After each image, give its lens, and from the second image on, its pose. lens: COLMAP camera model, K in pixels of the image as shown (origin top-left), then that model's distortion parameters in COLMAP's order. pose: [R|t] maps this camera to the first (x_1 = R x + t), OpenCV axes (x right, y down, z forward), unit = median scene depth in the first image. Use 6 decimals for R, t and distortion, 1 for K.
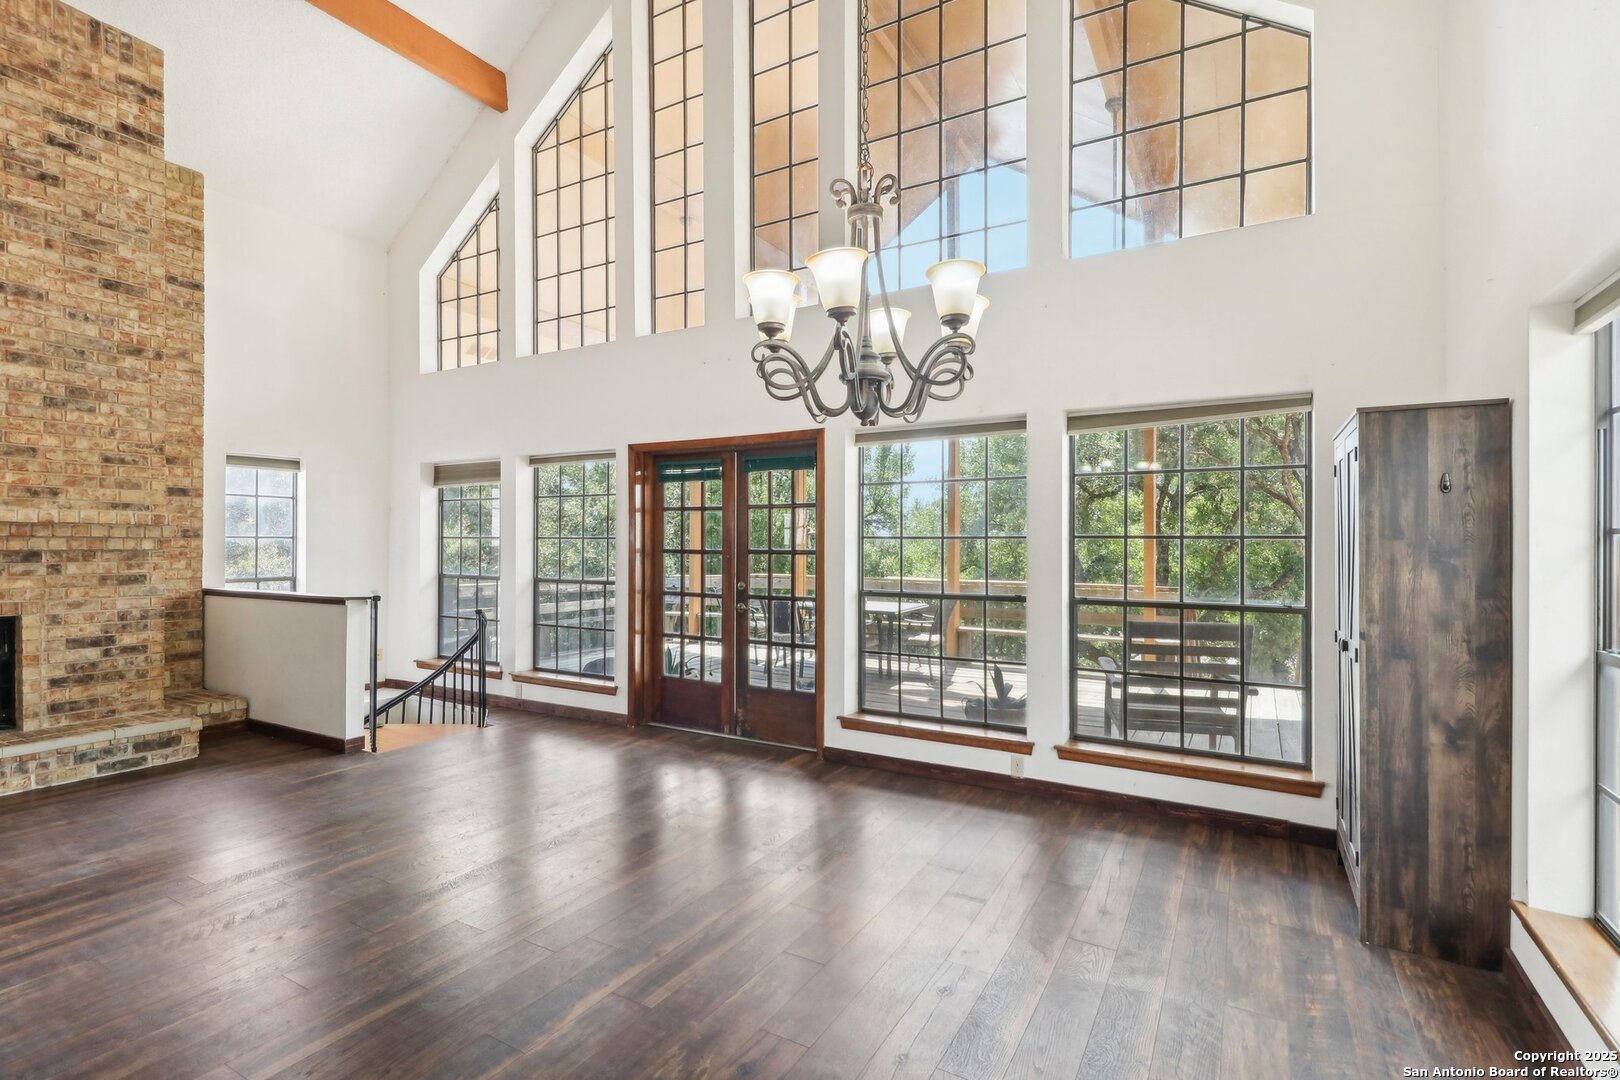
lens RADIAL K [[761.2, 0, 790.5], [0, 761.2, 541.3], [0, 0, 1]] dist [0.016025, -0.011271]
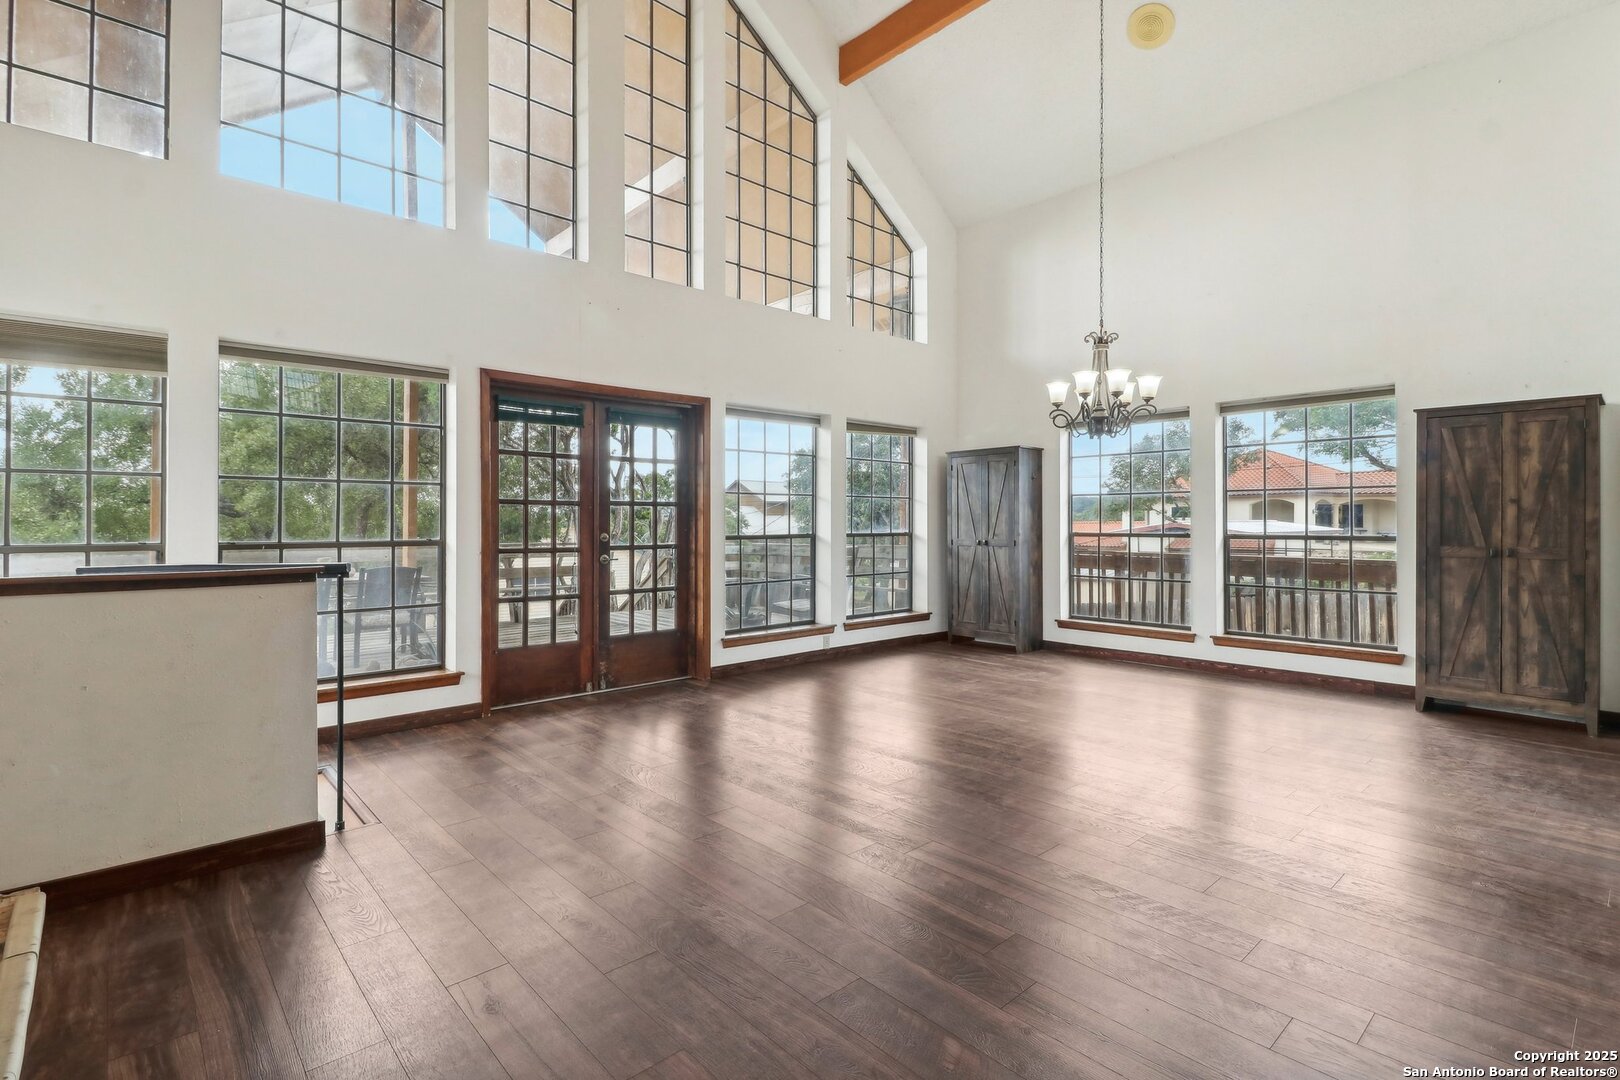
lens RADIAL K [[761.2, 0, 820.1], [0, 761.2, 514.0], [0, 0, 1]] dist [0.016025, -0.011271]
pose [[0.292214, 0.003095, 0.956348, -1.058184], [-0.003886, 0.999990, -0.002049, 0.033870], [-0.956345, -0.003117, 0.292224, 0.502225]]
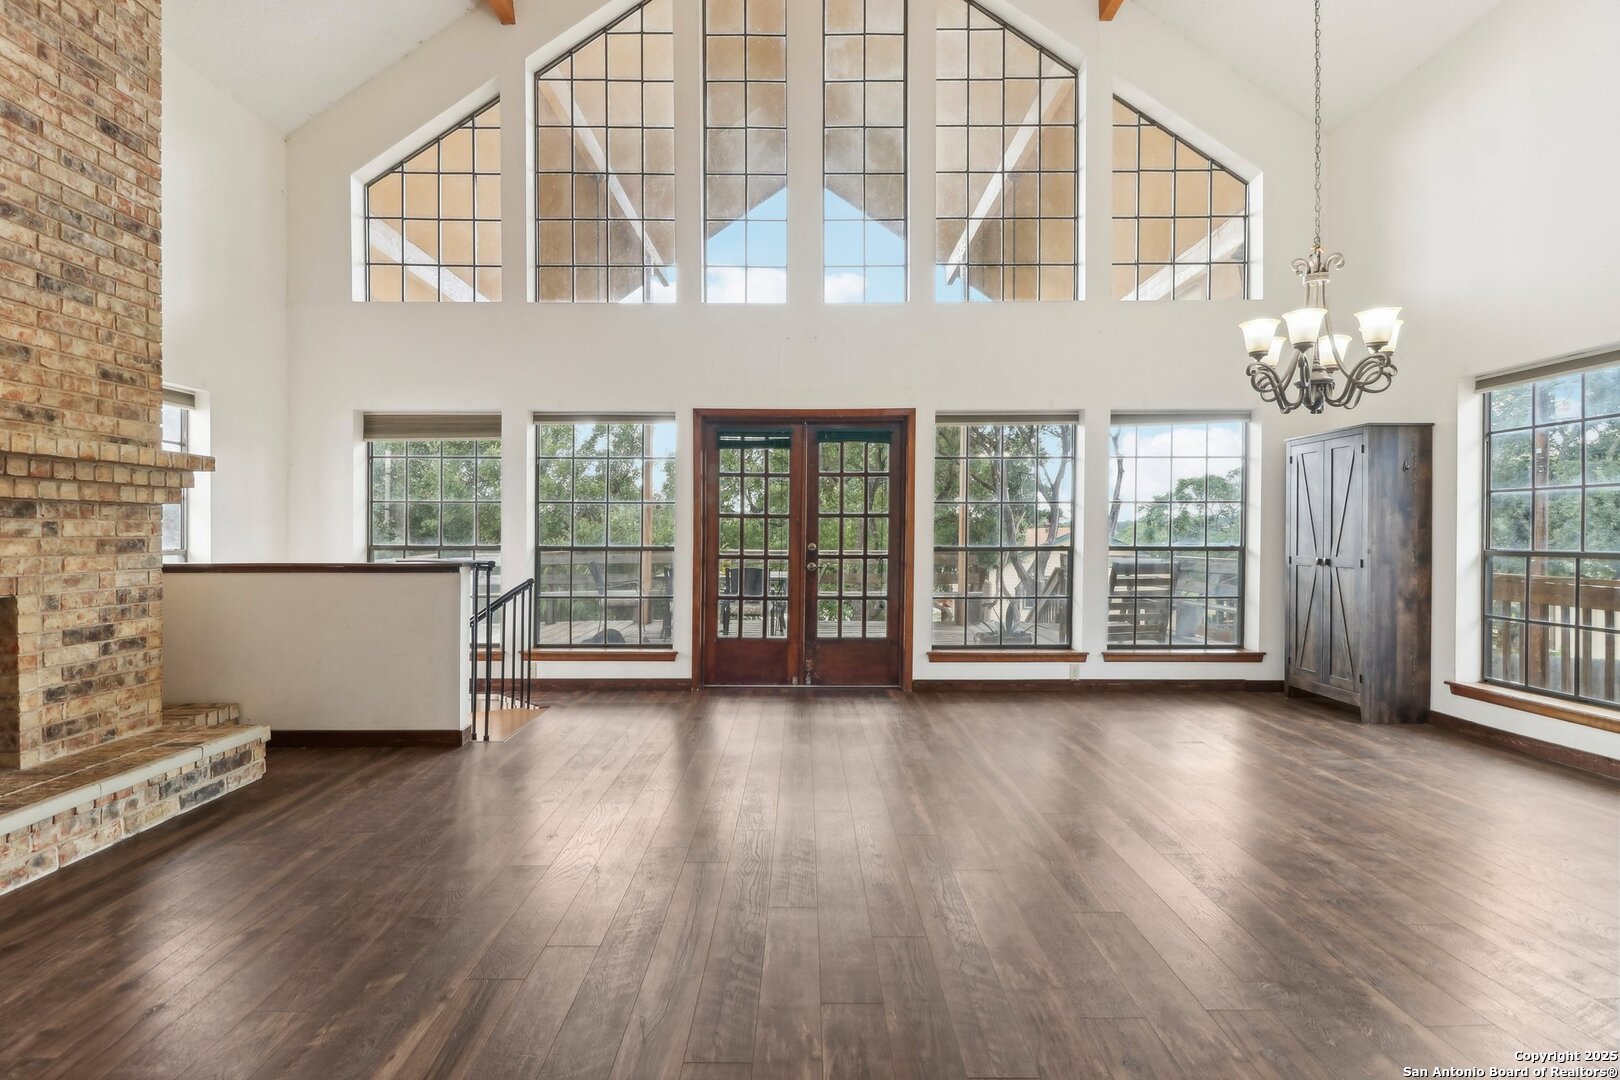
lens RADIAL K [[761.2, 0, 813.7], [0, 761.2, 525.7], [0, 0, 1]] dist [0.016025, -0.011271]
pose [[0.861975, -0.000838, 0.506950, -0.698743], [0.002395, 0.999994, -0.002419, 0.035812], [-0.506945, 0.003299, 0.861972, 0.065628]]
